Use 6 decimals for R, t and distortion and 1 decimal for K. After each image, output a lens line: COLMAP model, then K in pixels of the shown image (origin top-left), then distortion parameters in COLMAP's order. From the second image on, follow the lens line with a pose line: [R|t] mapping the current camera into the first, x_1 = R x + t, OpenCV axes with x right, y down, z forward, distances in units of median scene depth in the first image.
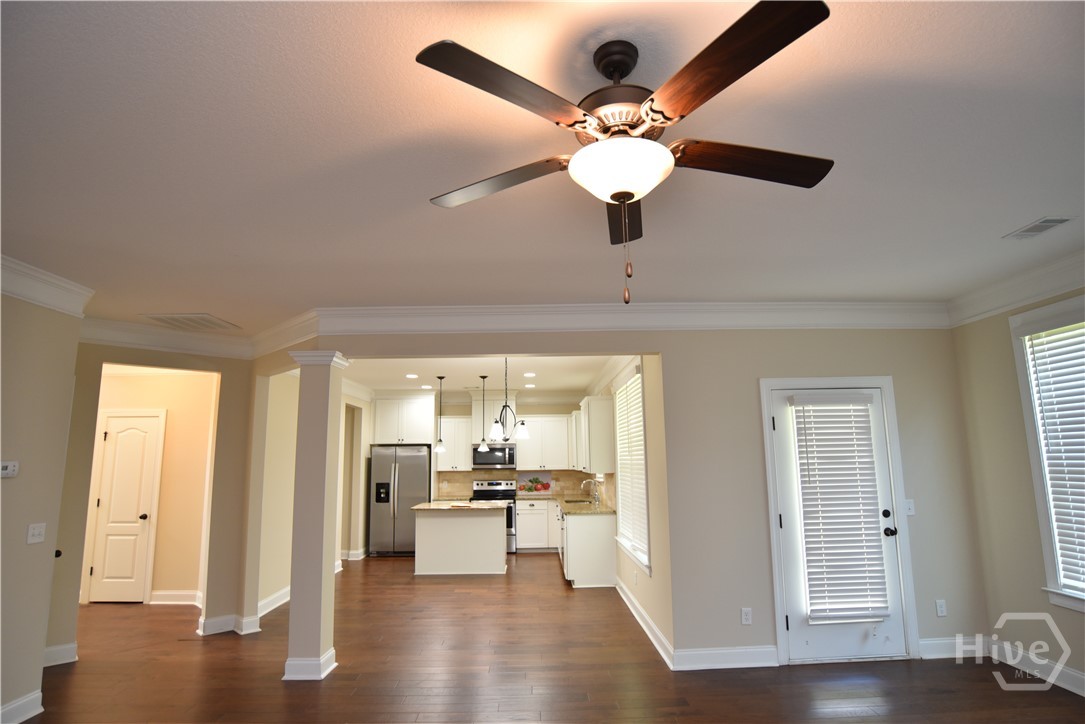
lens RADIAL K [[552.4, 0, 546.0], [0, 552.4, 363.8], [0, 0, 1]] dist [-0.069269, 0.023198]
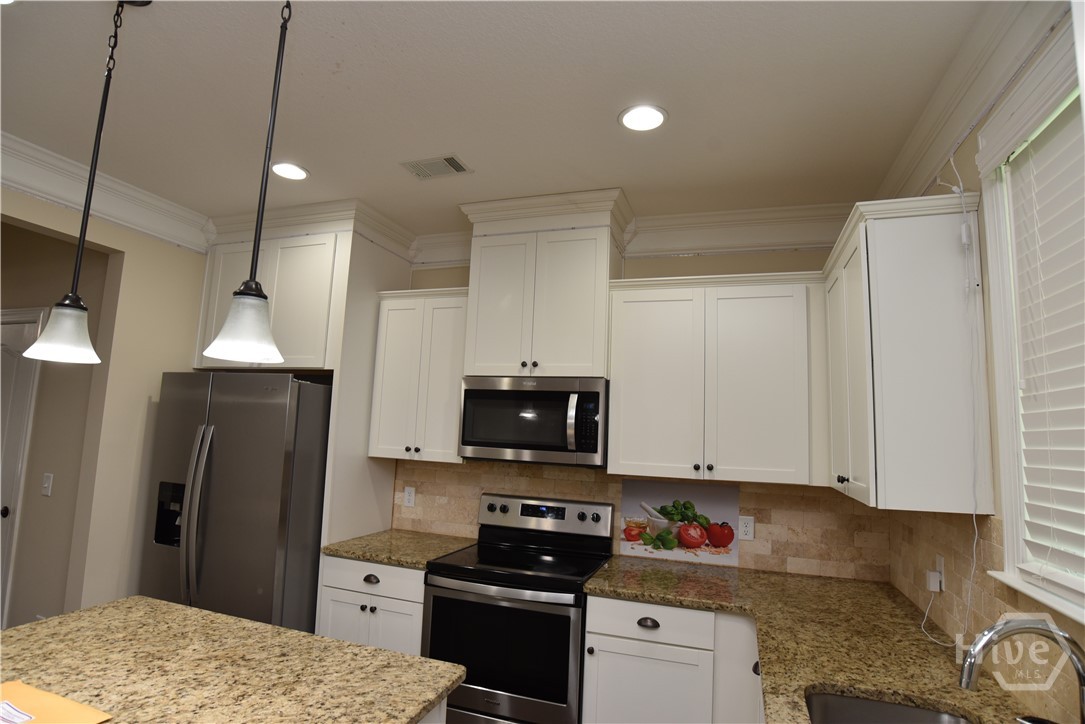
lens RADIAL K [[552.4, 0, 545.4], [0, 552.4, 367.9], [0, 0, 1]] dist [-0.069269, 0.023198]
pose [[0.938510, 0.015523, -0.344902, 0.012222], [0.002006, 0.998727, 0.050408, 0.125882], [0.345246, -0.048001, 0.937284, 0.732025]]
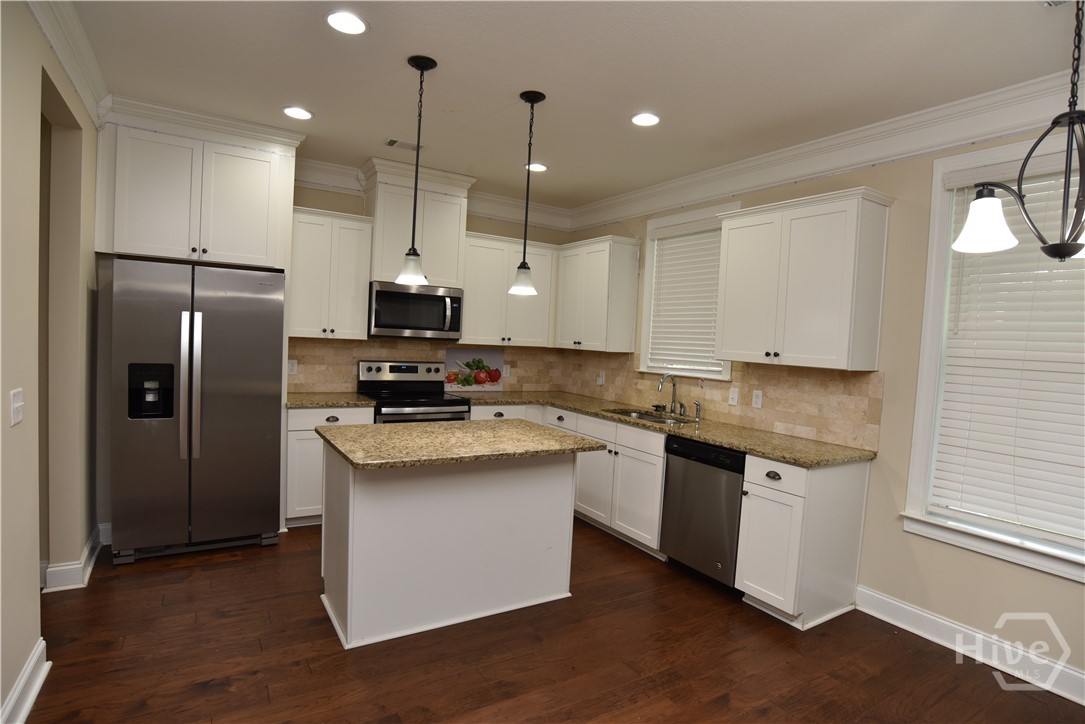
lens RADIAL K [[552.4, 0, 542.5], [0, 552.4, 361.3], [0, 0, 1]] dist [-0.069269, 0.023198]
pose [[0.858419, 0.035788, 0.511699, -0.241179], [-0.148262, 0.972296, 0.180720, 0.108629], [-0.491055, -0.230999, 0.839943, 0.547027]]
